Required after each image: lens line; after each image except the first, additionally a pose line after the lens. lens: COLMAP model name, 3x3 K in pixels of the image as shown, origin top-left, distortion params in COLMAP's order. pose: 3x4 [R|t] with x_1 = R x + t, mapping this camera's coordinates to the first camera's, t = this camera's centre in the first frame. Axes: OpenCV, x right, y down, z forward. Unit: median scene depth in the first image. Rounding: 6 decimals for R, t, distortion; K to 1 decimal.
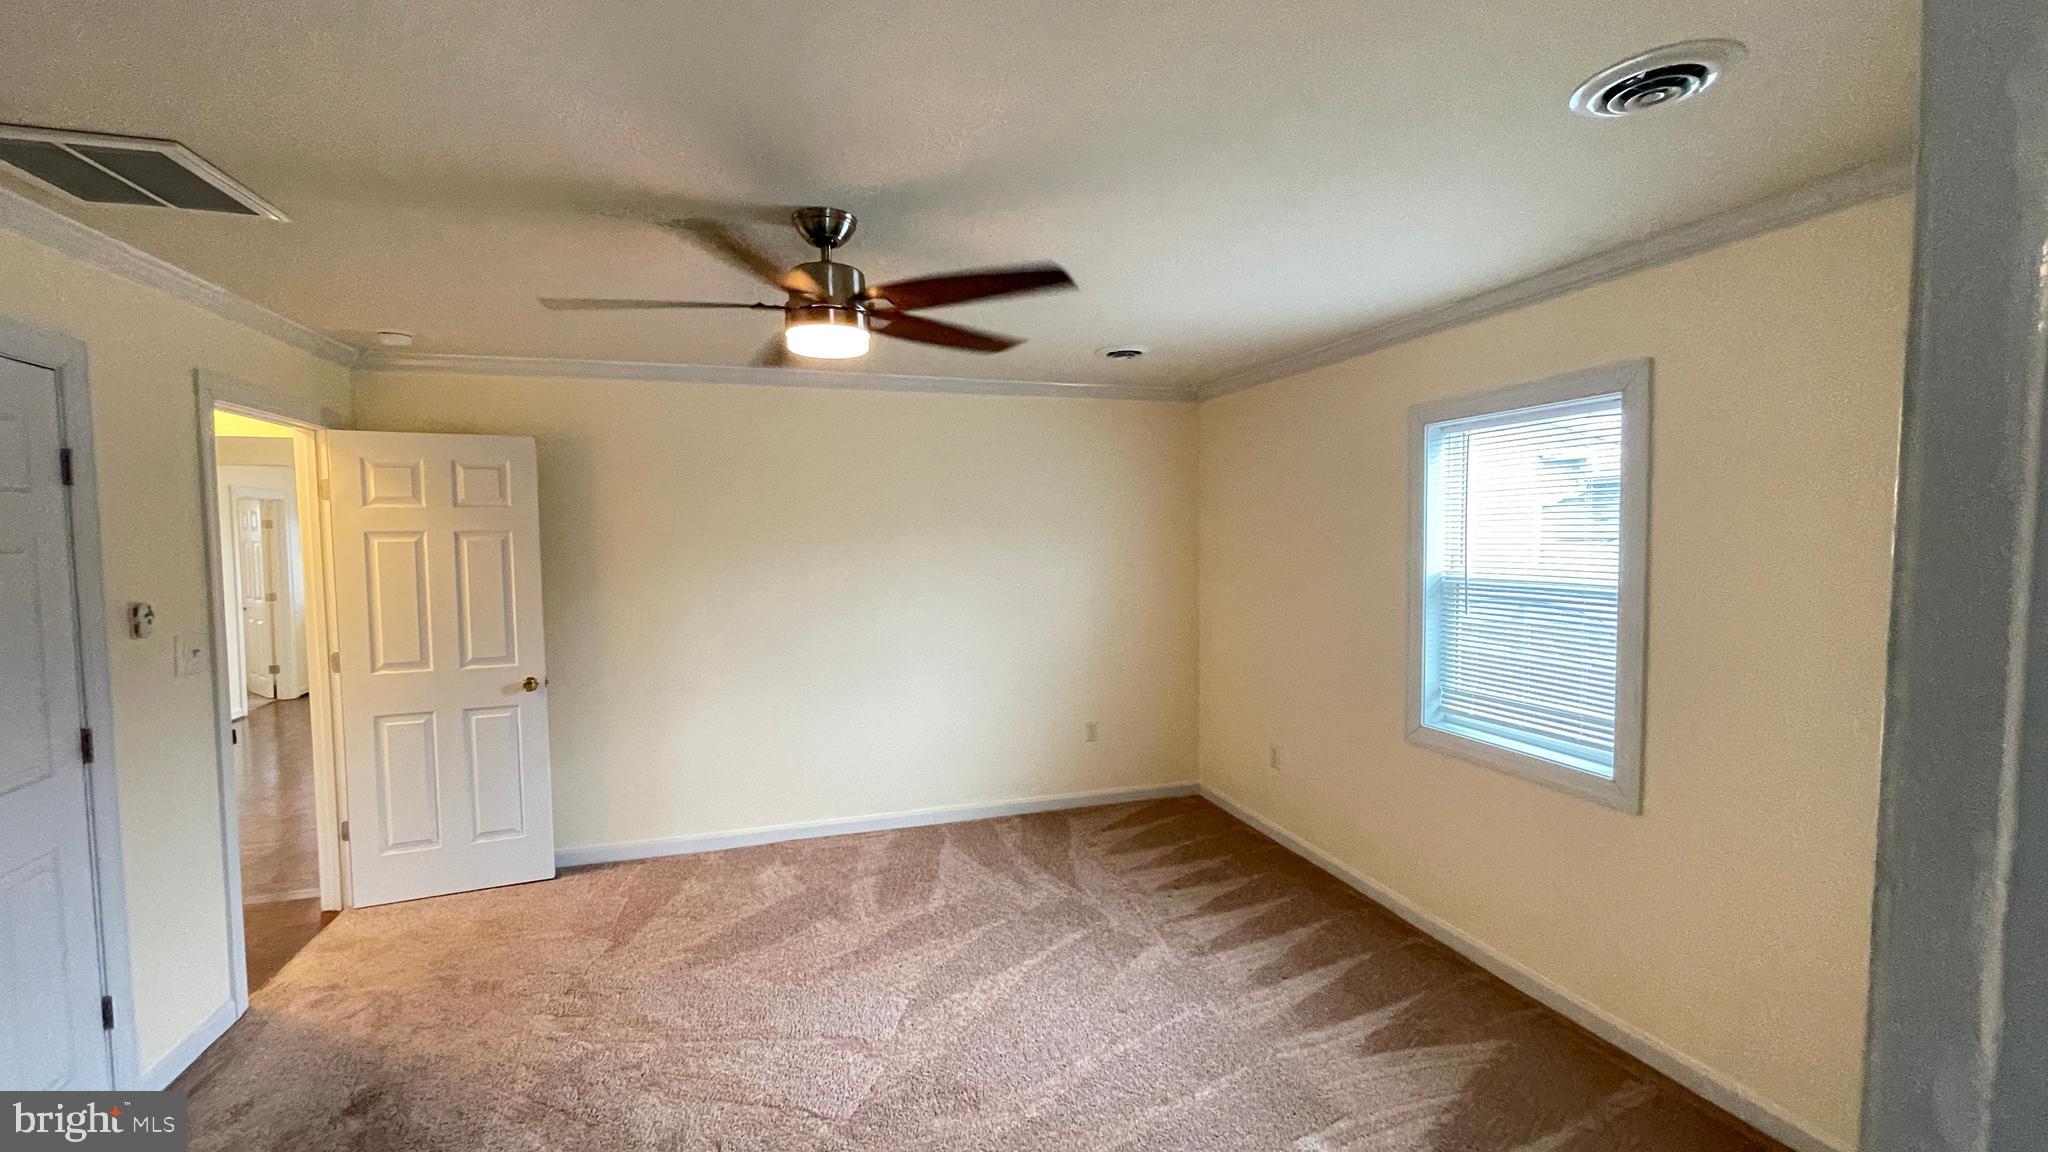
lens RADIAL K [[820.9, 0, 1024.0], [0, 820.9, 576.0], [0, 0, 1]] dist [0.000602, -0.000266]
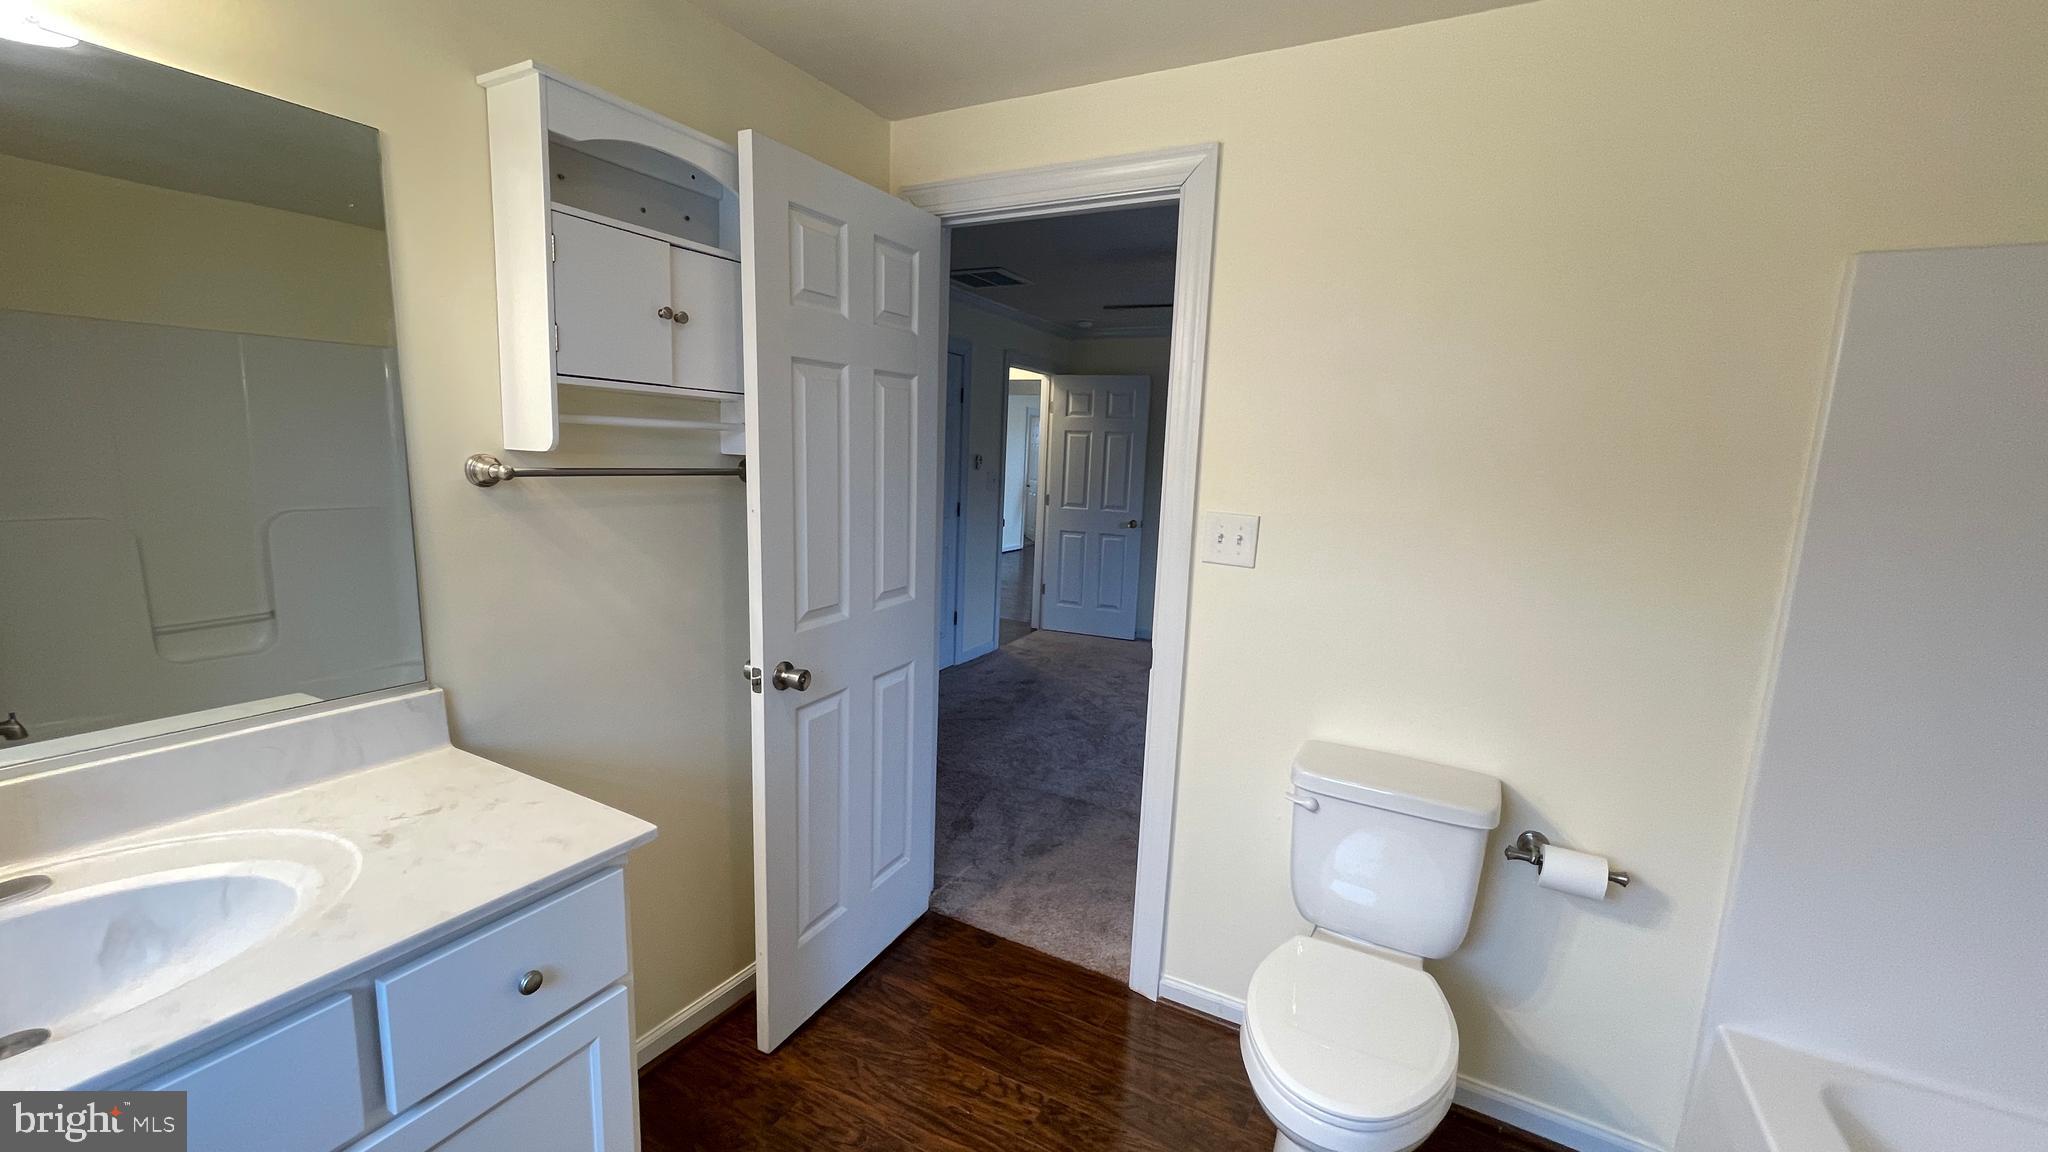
lens RADIAL K [[840.0, 0, 984.4], [0, 840.0, 574.0], [0, 0, 1]] dist [-0.000270, -0.000049]
pose [[0.672675, 0.137364, -0.727076, 0.534268], [-0.079309, 0.990341, 0.113727, 0.071453], [0.735676, -0.018837, 0.677072, -0.454864]]
